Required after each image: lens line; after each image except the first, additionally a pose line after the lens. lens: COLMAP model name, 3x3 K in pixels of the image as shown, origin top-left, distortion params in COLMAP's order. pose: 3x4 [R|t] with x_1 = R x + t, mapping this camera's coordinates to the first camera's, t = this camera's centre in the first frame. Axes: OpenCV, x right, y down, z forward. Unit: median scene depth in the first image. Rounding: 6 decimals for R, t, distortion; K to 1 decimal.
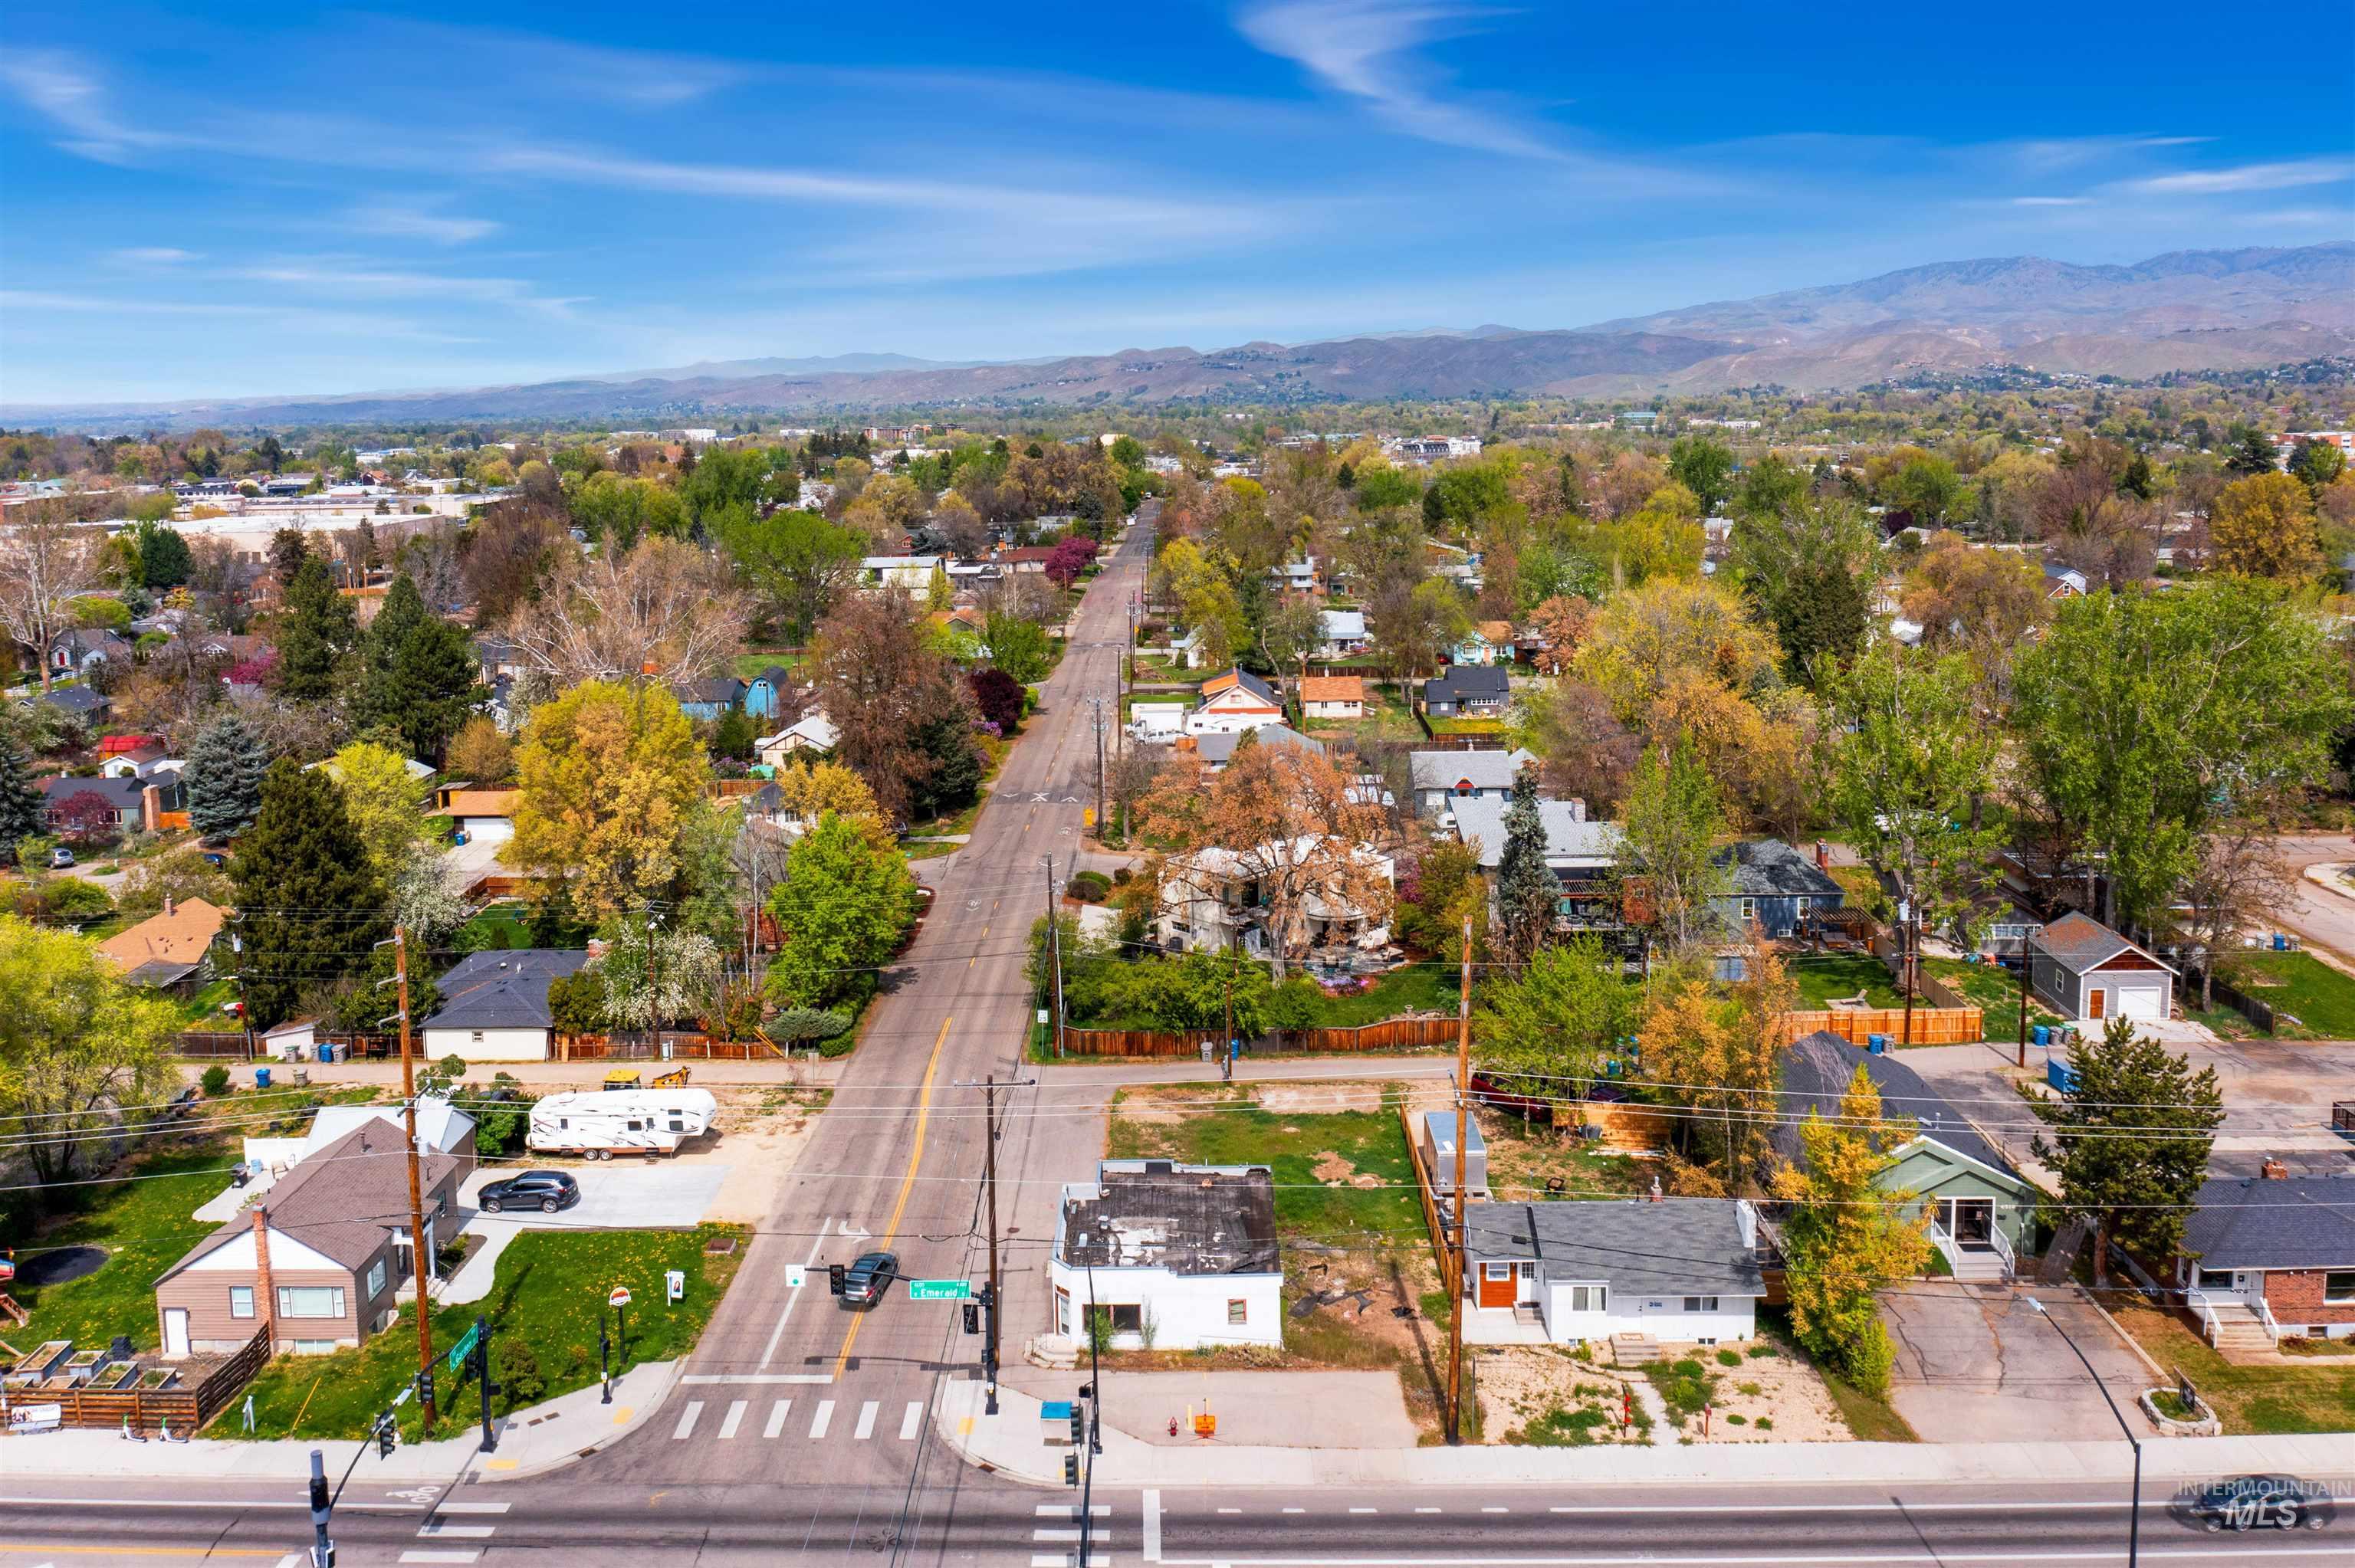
lens RADIAL K [[1870.9, 0, 1123.2], [0, 1870.9, 628.2], [0, 0, 1]] dist [-0.015583, -0.007709]
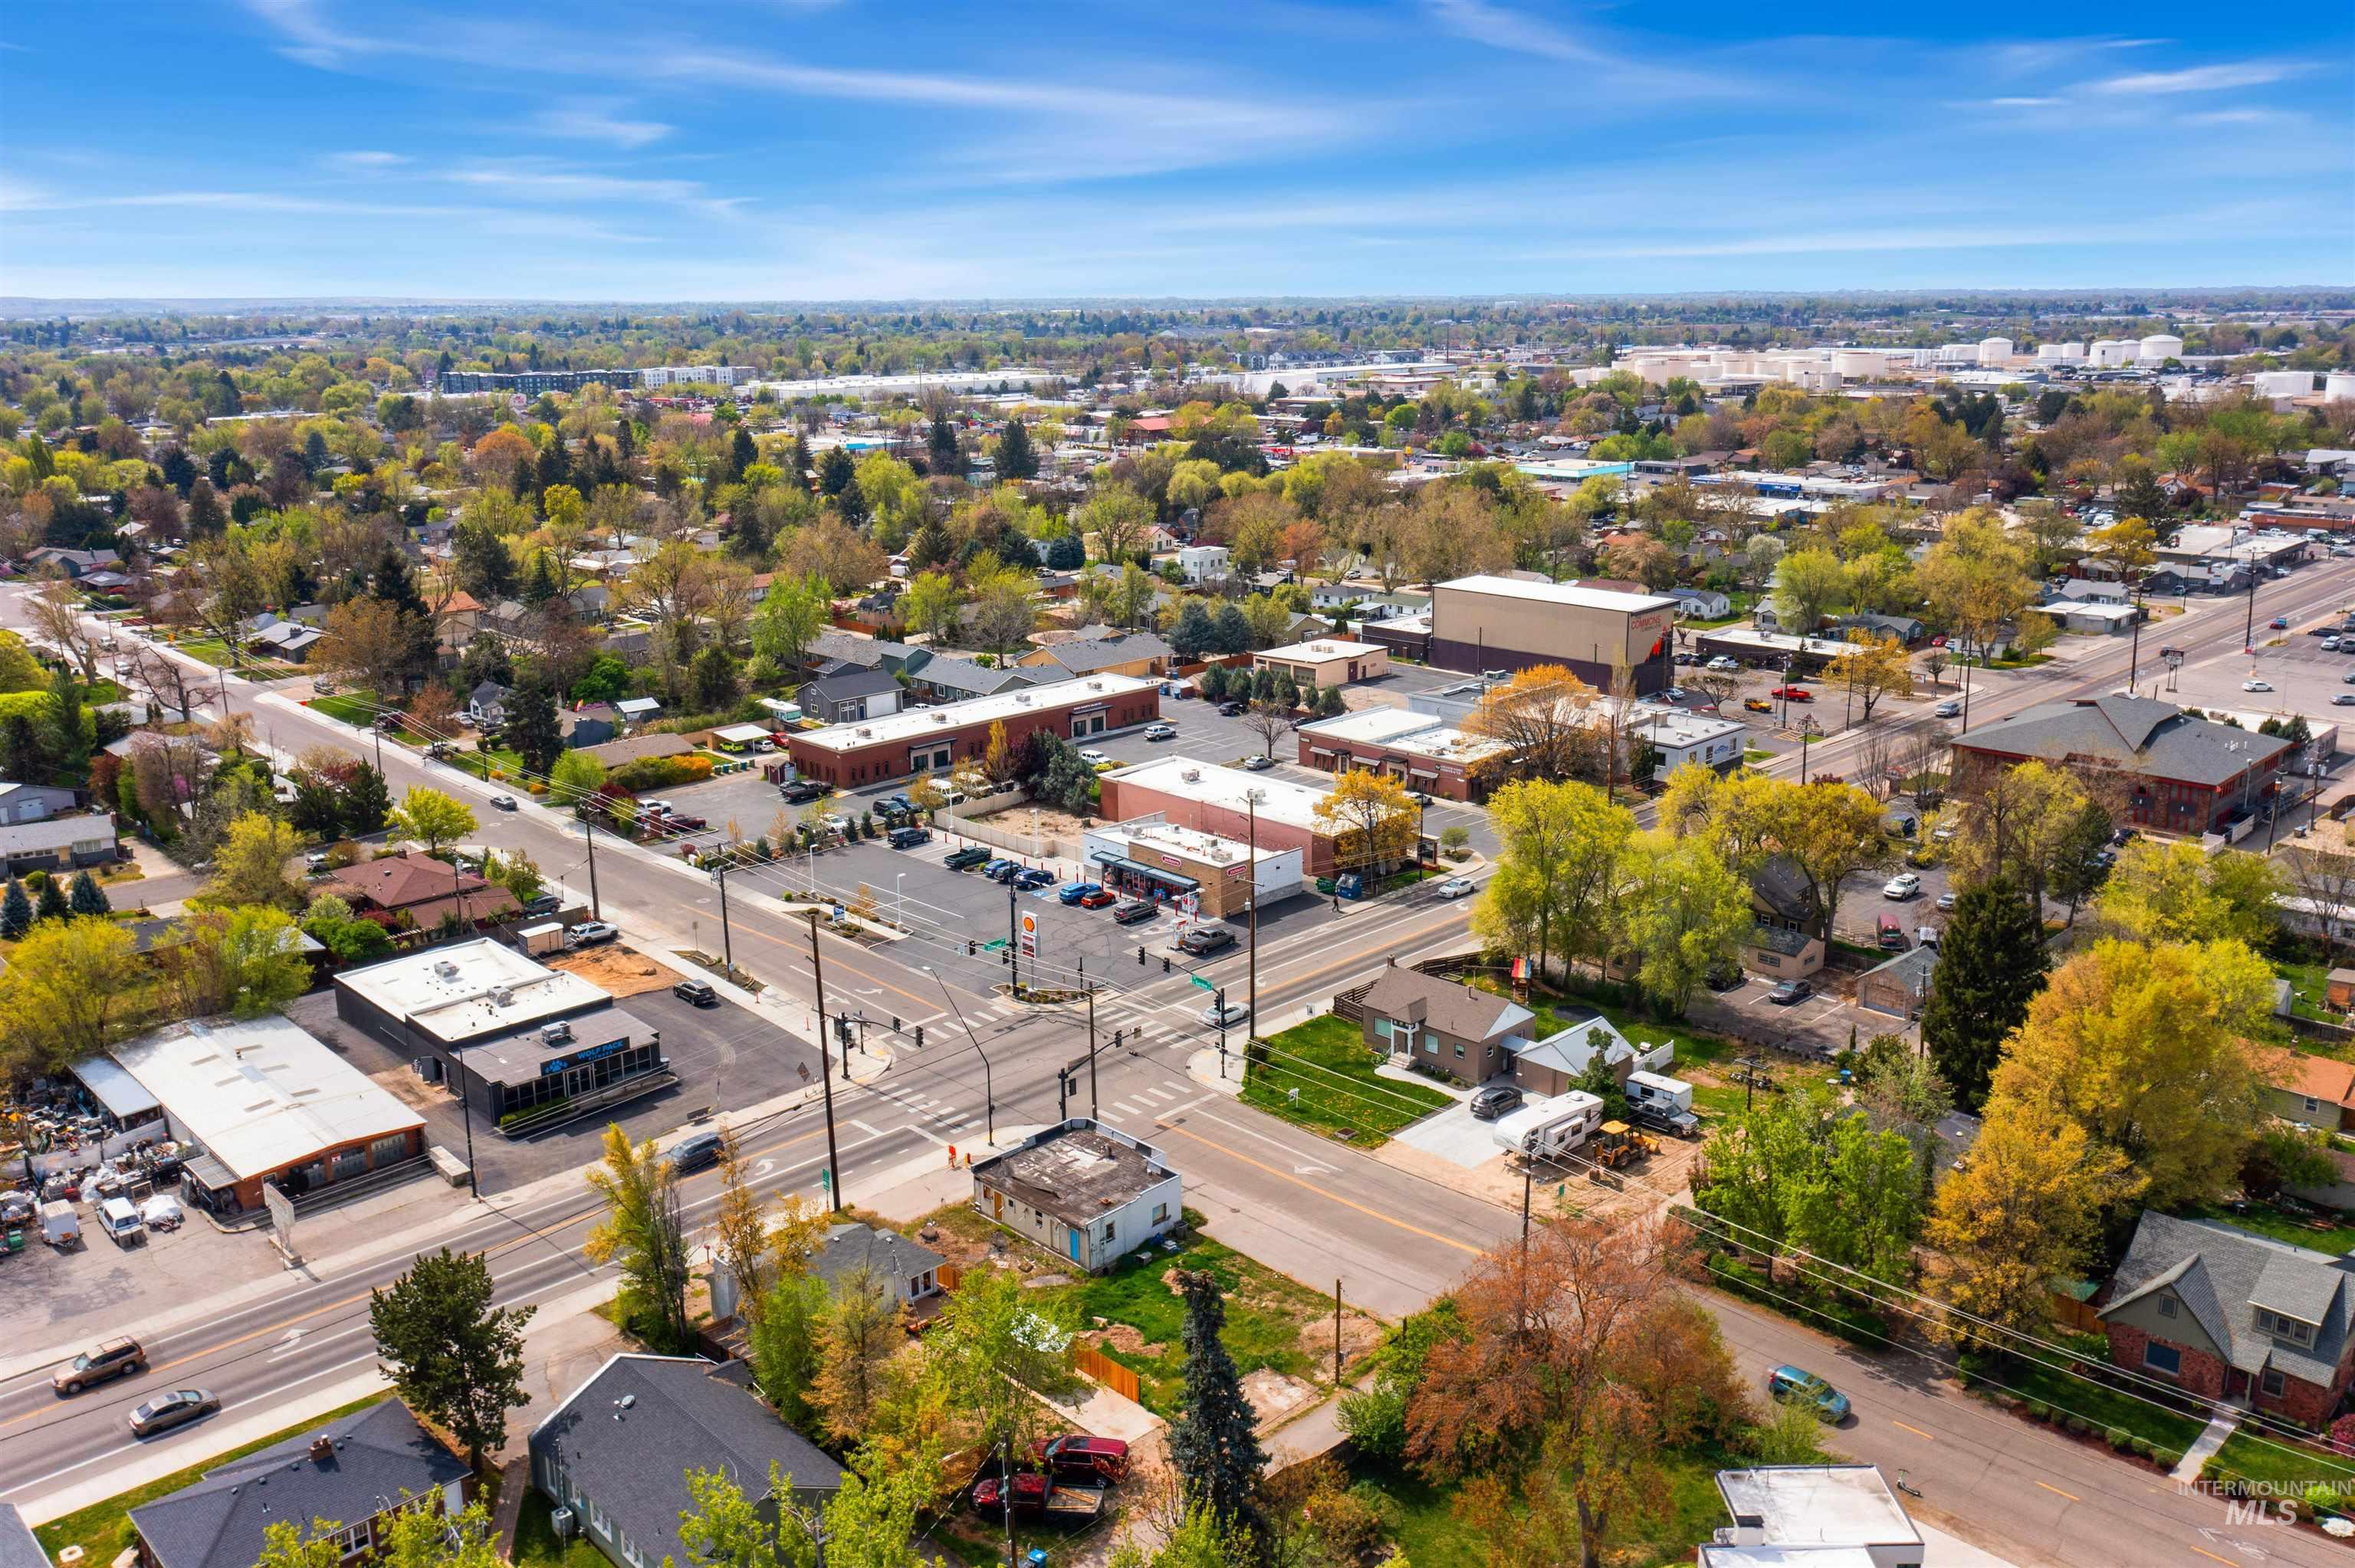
lens RADIAL K [[1828.8, 0, 1177.5], [0, 1828.8, 784.0], [0, 0, 1]] dist [-0.019798, -0.007192]
pose [[-0.679475, 0.211134, -0.702663, 0.769000], [-0.064359, 0.936857, 0.343739, -0.390120], [0.730870, 0.278785, -0.622983, 1.565702]]
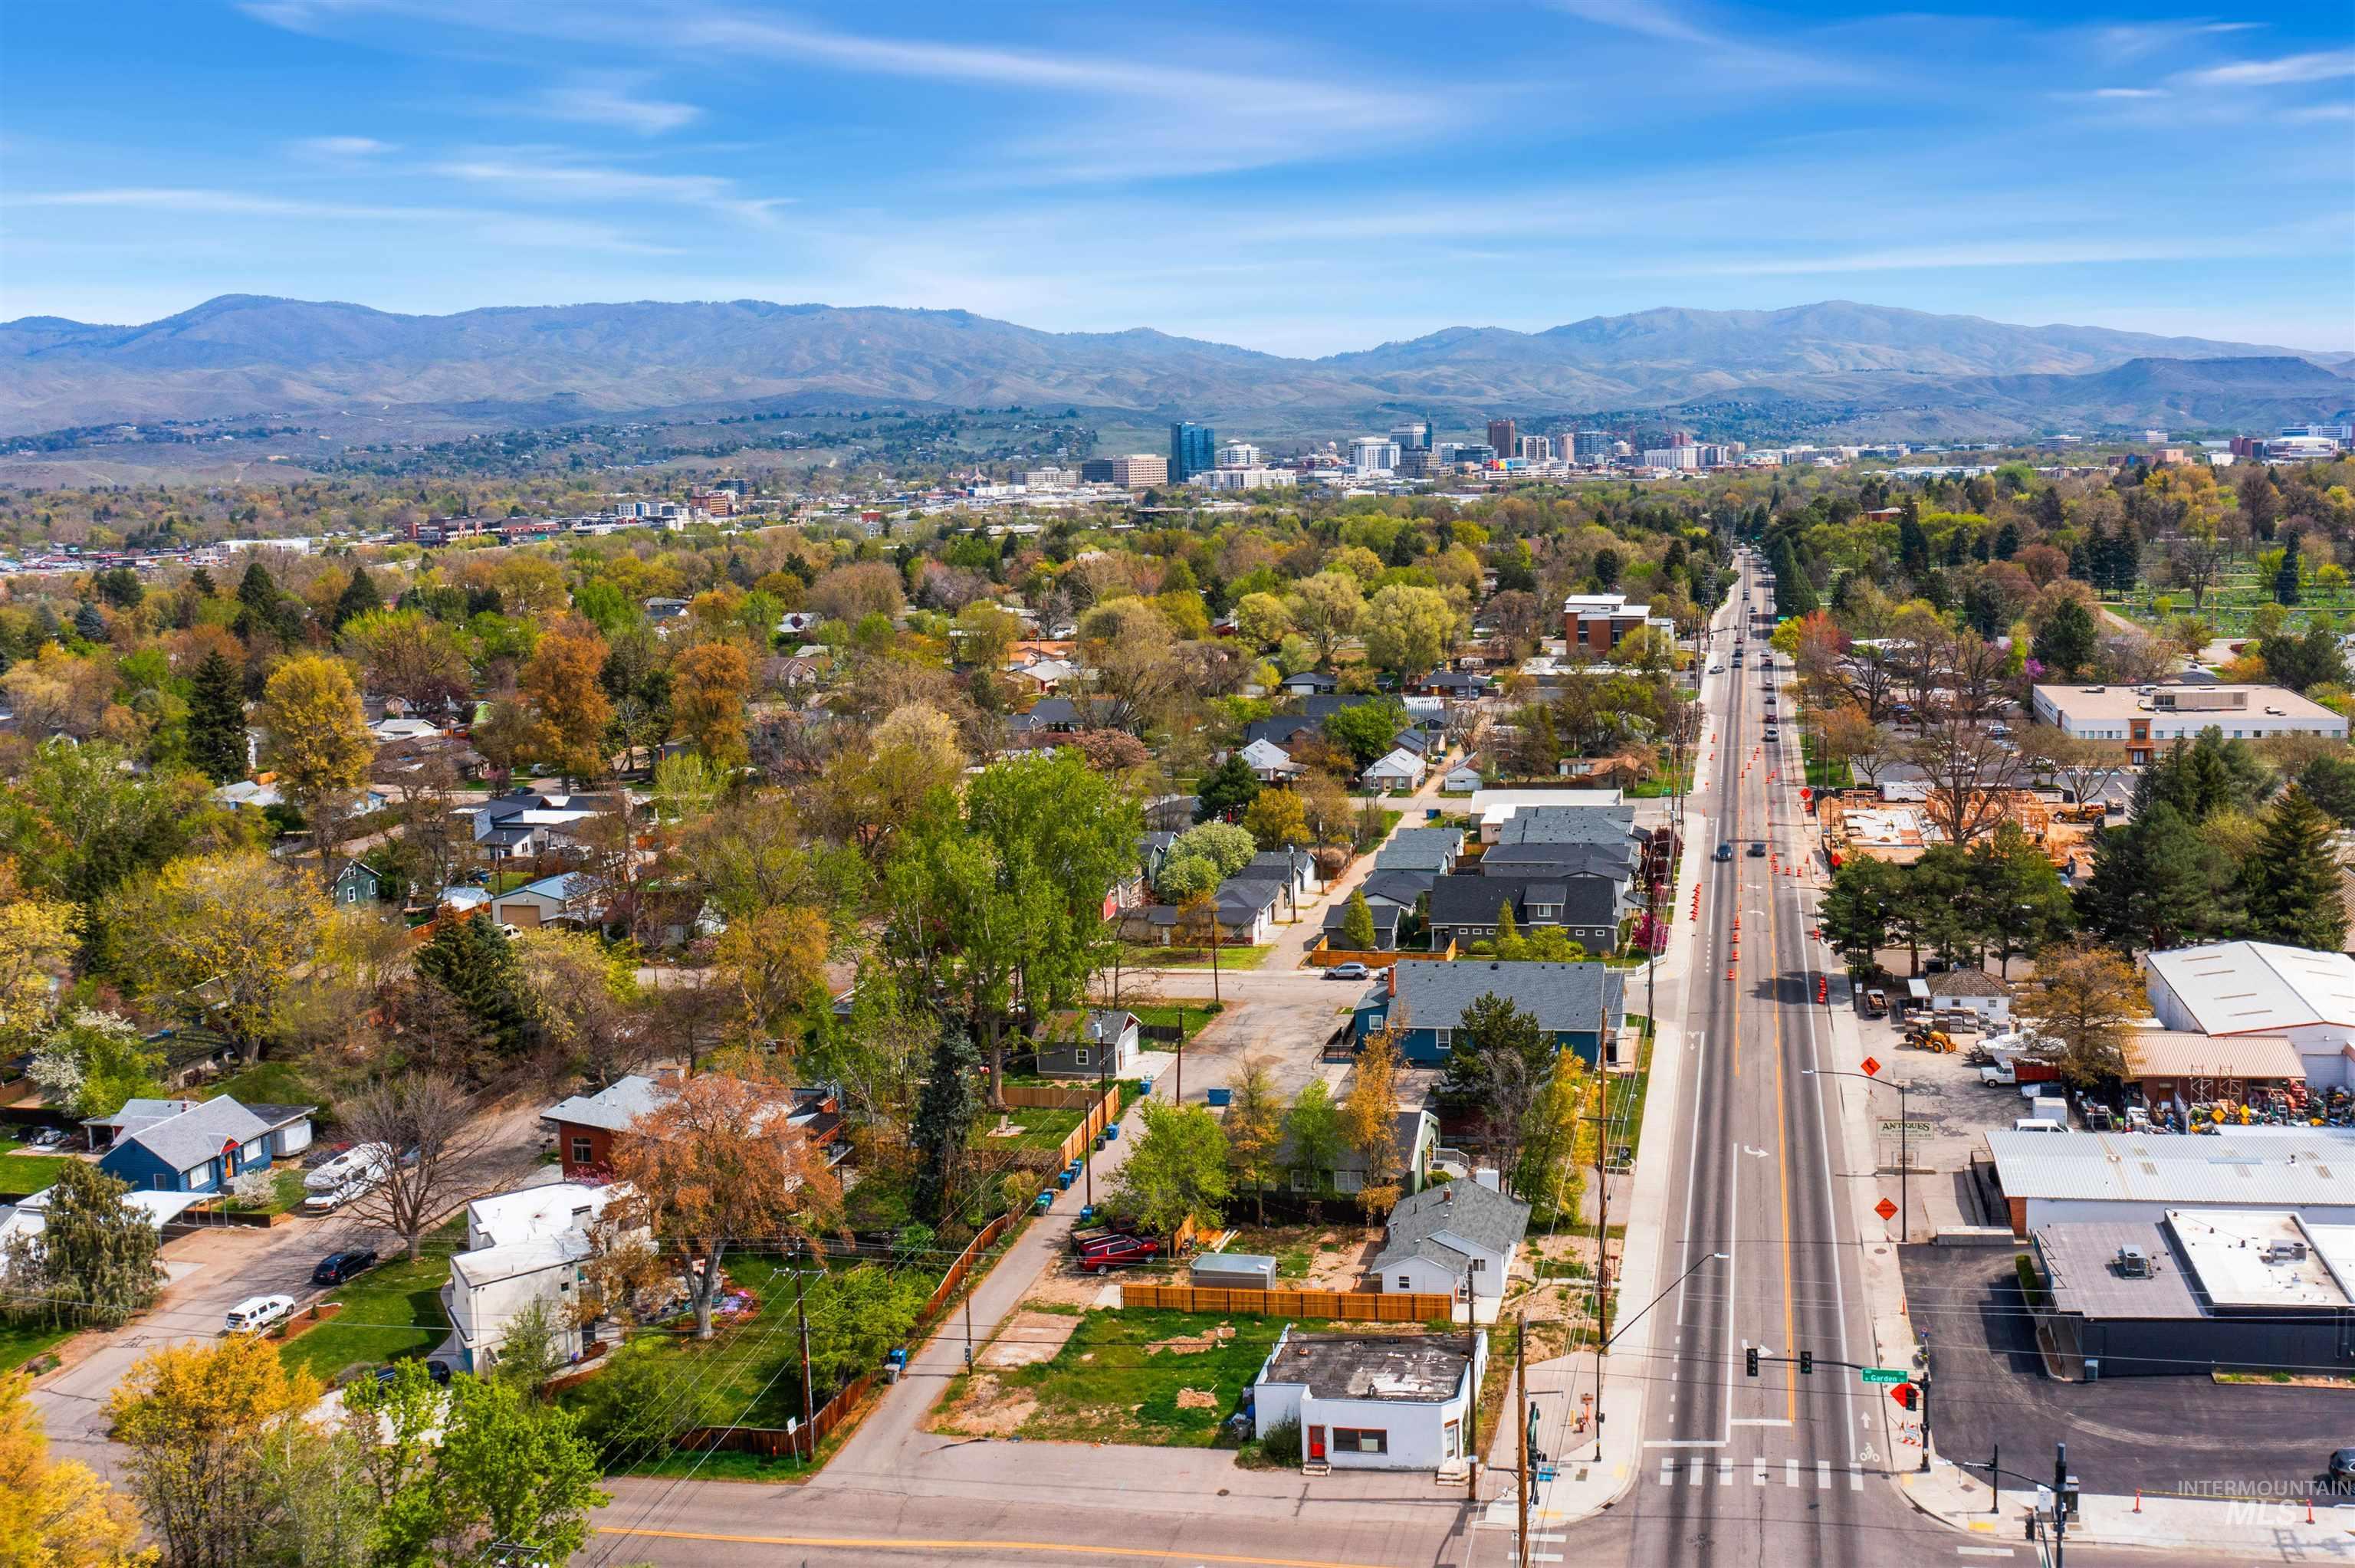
lens RADIAL K [[1920.8, 0, 1495.9], [0, 1920.8, 690.5], [0, 0, 1]] dist [-0.015065, 0.000725]
pose [[0.091879, -0.107995, 0.989897, -0.996189], [0.136050, 0.986141, 0.094957, -0.201150], [-0.986432, 0.125951, 0.105299, 0.607653]]
